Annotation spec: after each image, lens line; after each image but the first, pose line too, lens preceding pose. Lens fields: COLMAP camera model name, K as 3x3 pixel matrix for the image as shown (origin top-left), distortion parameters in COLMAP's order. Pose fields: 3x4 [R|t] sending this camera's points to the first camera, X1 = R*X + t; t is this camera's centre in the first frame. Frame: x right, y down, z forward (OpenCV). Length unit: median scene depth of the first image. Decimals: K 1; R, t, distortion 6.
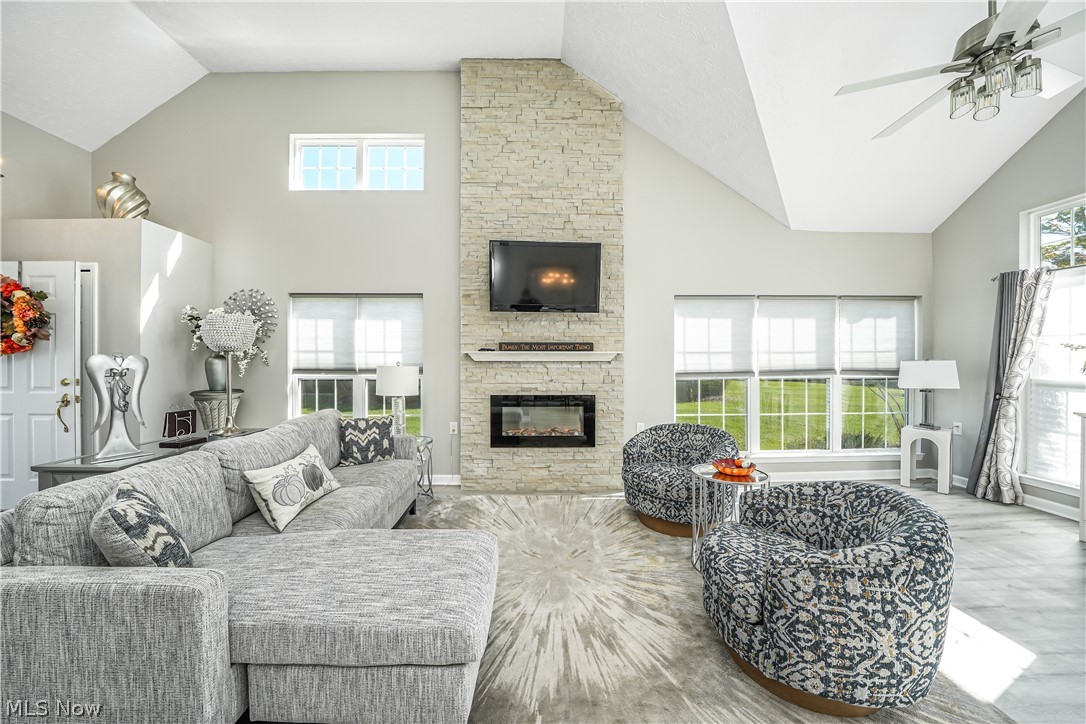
lens RADIAL K [[377.7, 0, 543.0], [0, 377.7, 362.0], [0, 0, 1]] dist [-0.020564, 0.000056]
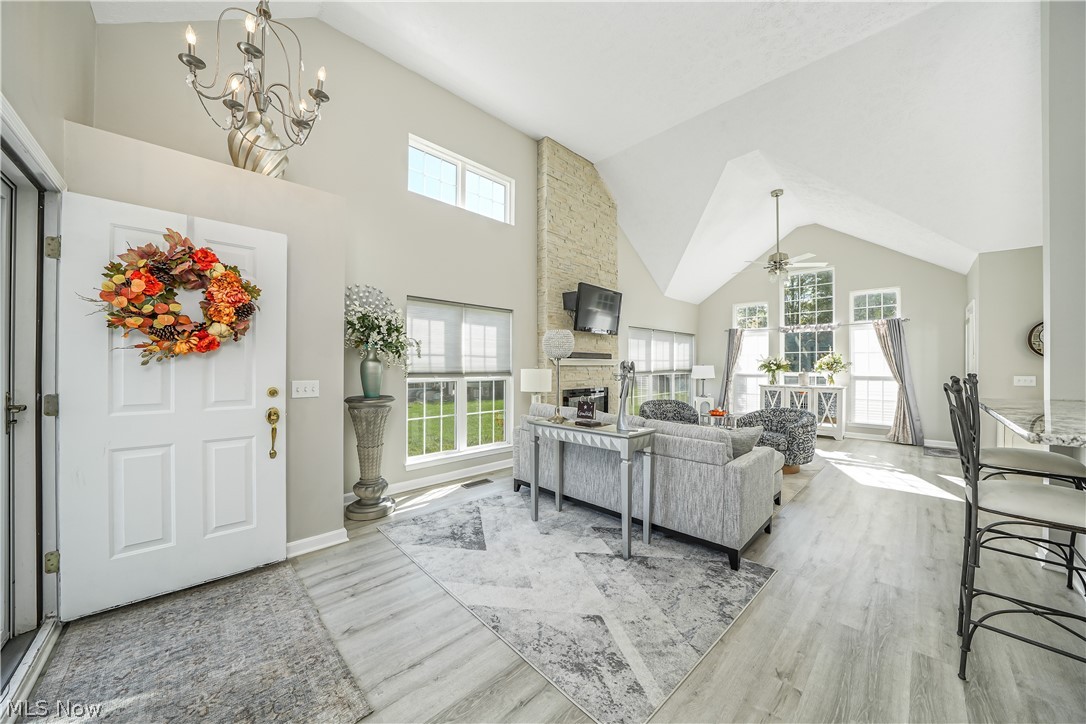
lens RADIAL K [[380.3, 0, 540.5], [0, 380.3, 364.8], [0, 0, 1]] dist [-0.021408, -0.000011]
pose [[0.728209, 0.003309, 0.685347, -1.151881], [-0.002495, 0.999995, -0.002178, -0.000967], [-0.685350, -0.000124, 0.728214, 0.039566]]
